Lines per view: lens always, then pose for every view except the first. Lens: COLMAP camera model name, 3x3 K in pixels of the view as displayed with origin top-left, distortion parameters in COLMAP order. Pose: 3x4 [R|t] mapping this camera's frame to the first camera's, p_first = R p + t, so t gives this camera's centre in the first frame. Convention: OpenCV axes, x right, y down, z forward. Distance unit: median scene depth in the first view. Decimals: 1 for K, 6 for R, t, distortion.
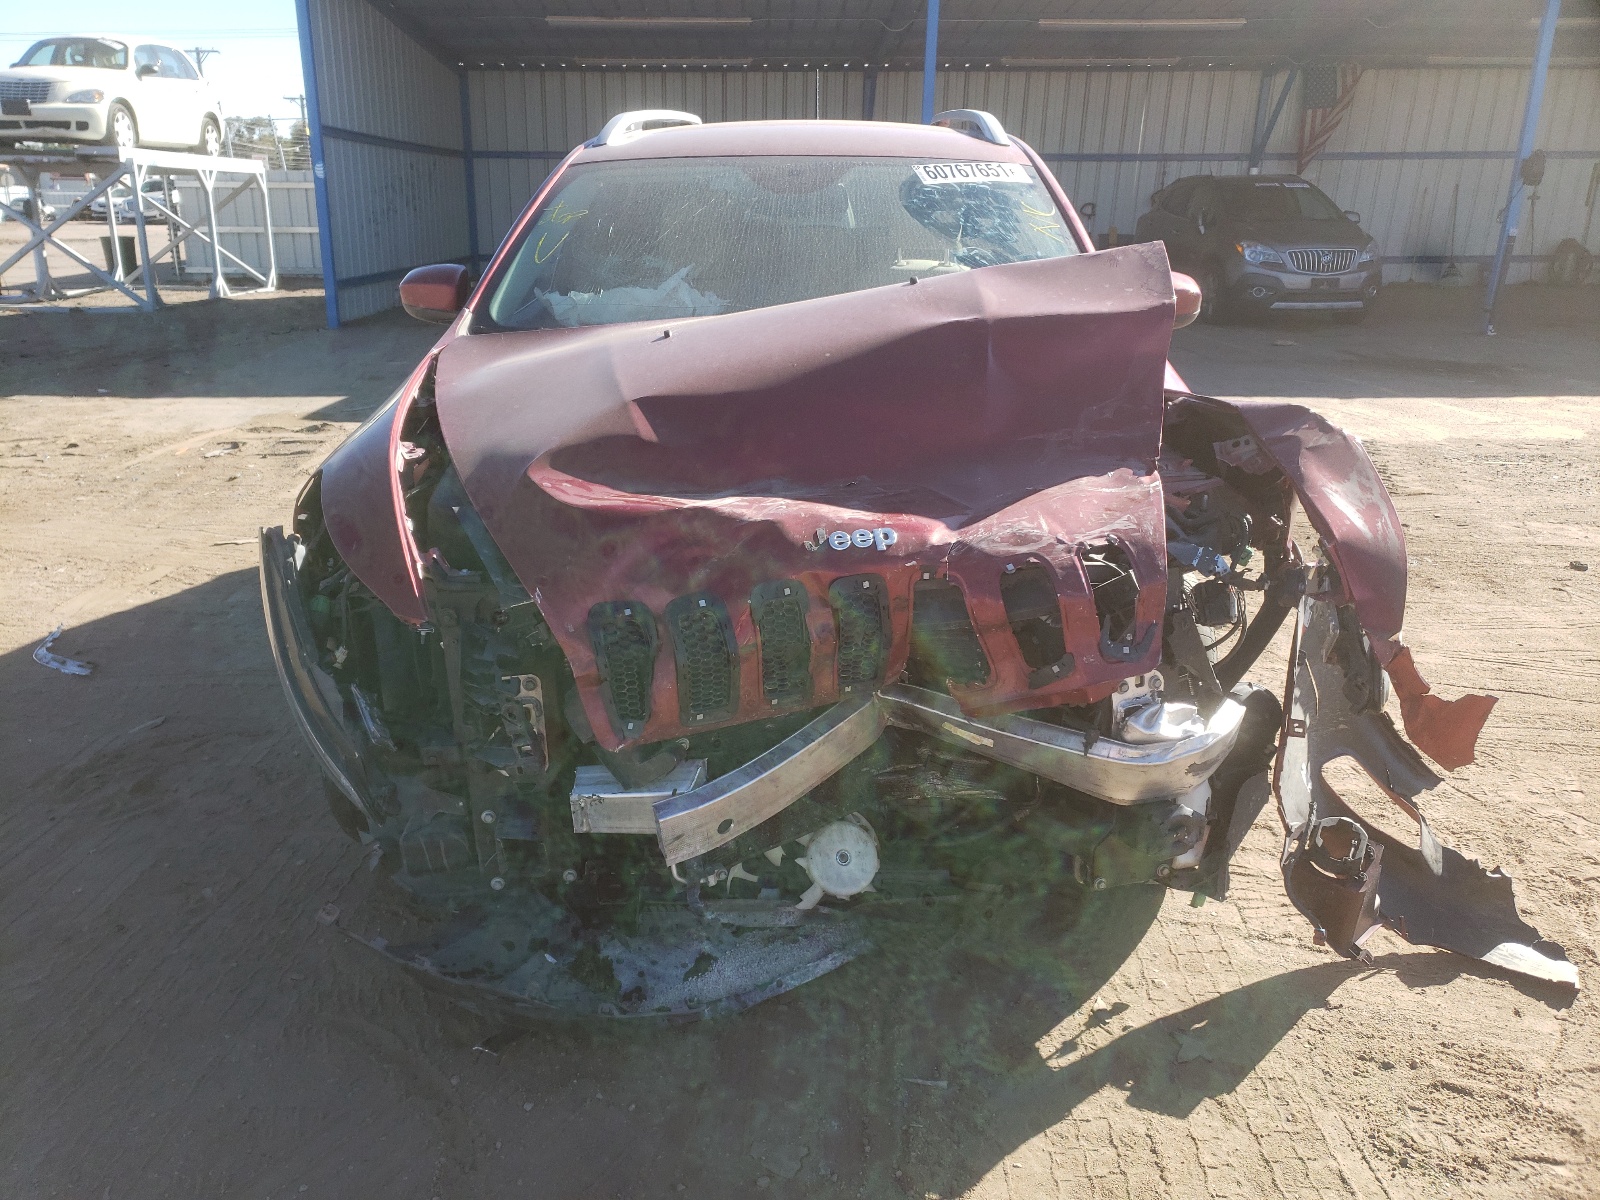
lens RADIAL K [[1265.0, 0, 795.1], [0, 1265.0, 598.3], [0, 0, 1]] dist [0.017851, 0.018541]
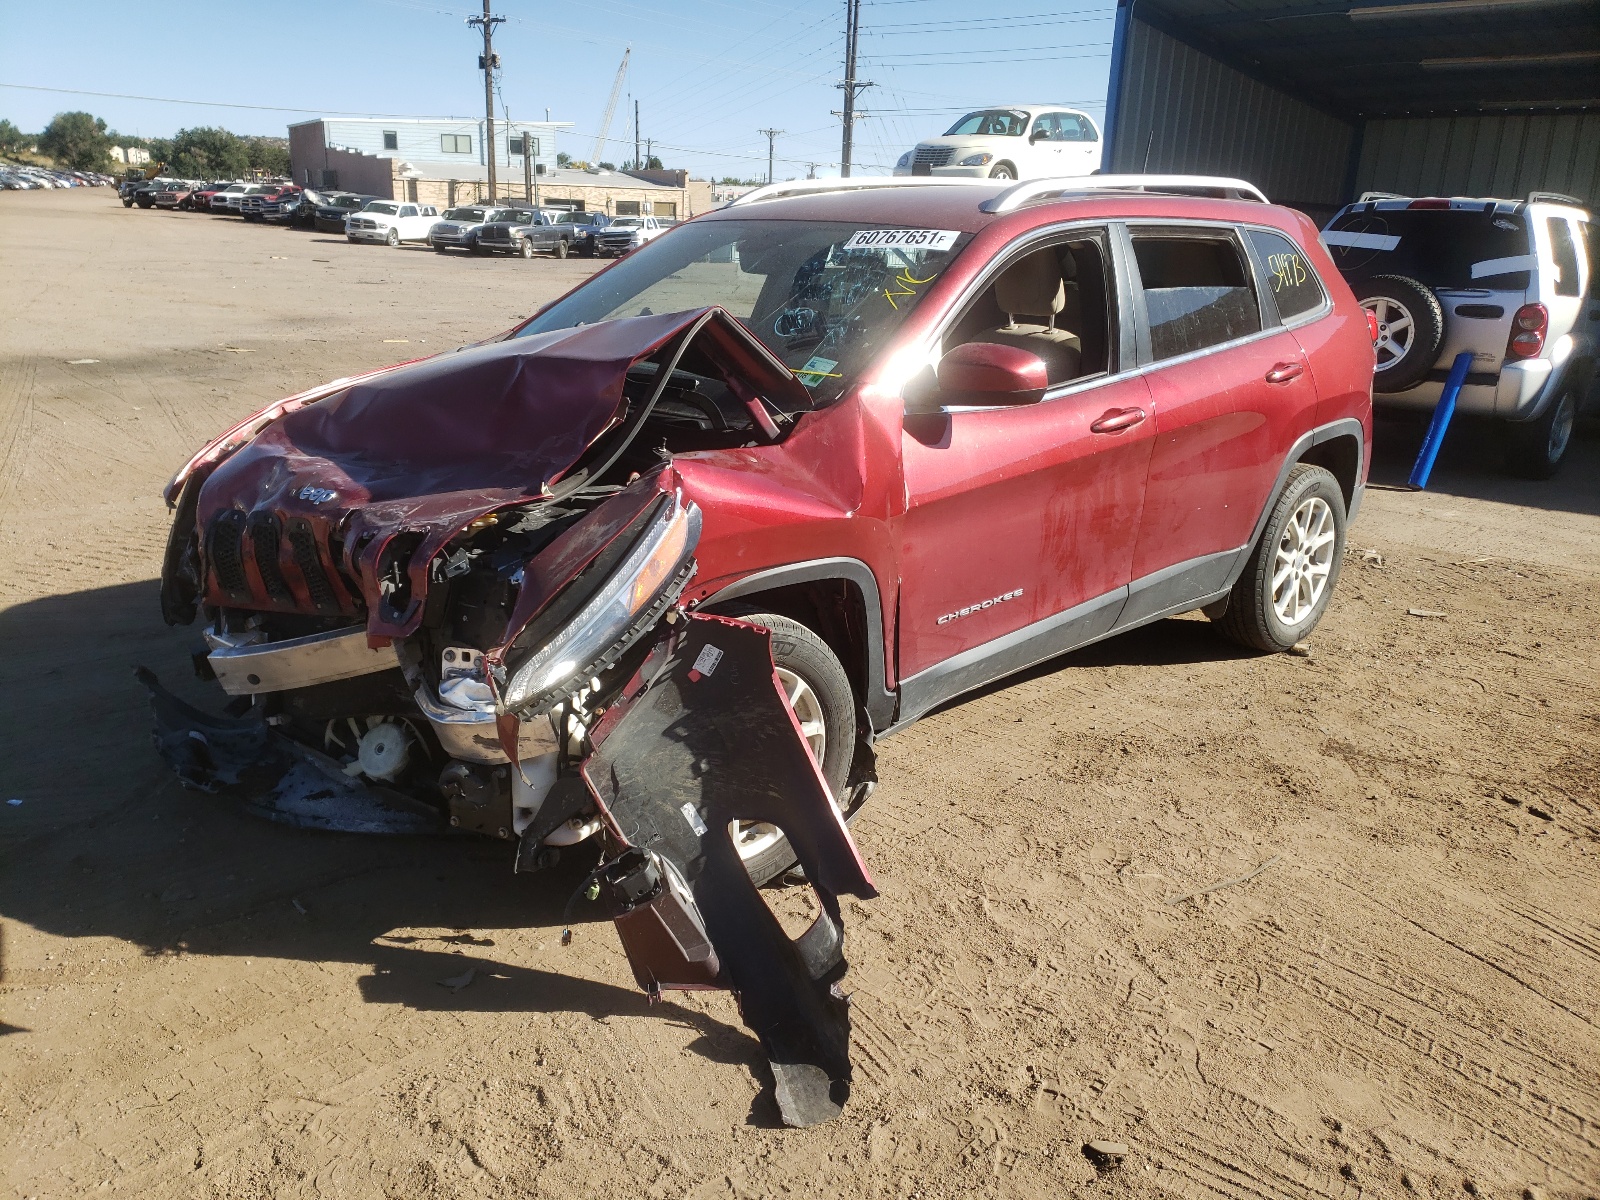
lens RADIAL K [[1315.4, 0, 800.0], [0, 1315.4, 600.0], [0, 0, 1]] dist [0.038255, 0.004579]
pose [[0.714192, 0.212851, -0.666801, 1.287832], [-0.243634, 0.968666, 0.048260, -0.120197], [0.656180, 0.127989, 0.743671, 0.260907]]
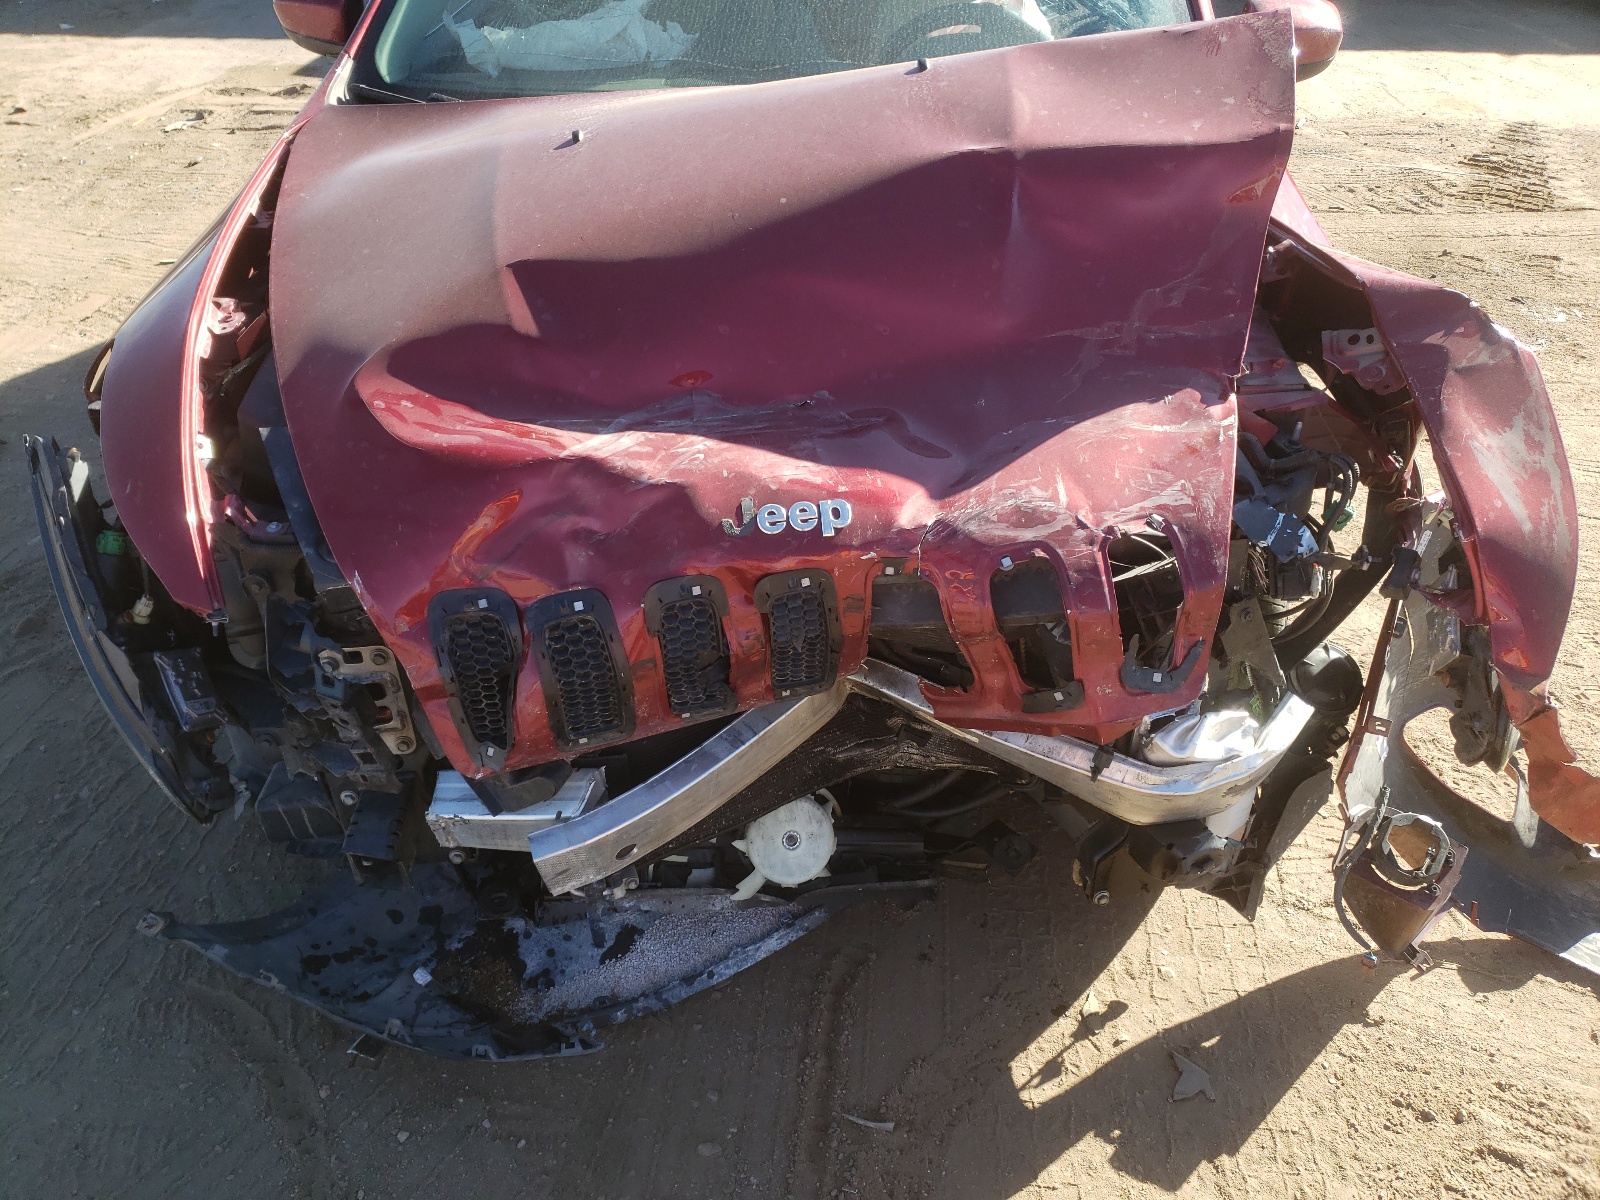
lens RADIAL K [[1265.0, 0, 795.1], [0, 1265.0, 598.3], [0, 0, 1]] dist [0.017851, 0.018541]
pose [[0.998019, 0.040188, -0.048395, 0.077278], [-0.024863, 0.958685, 0.283382, -0.186557], [0.057784, -0.281617, 0.957785, 0.268532]]
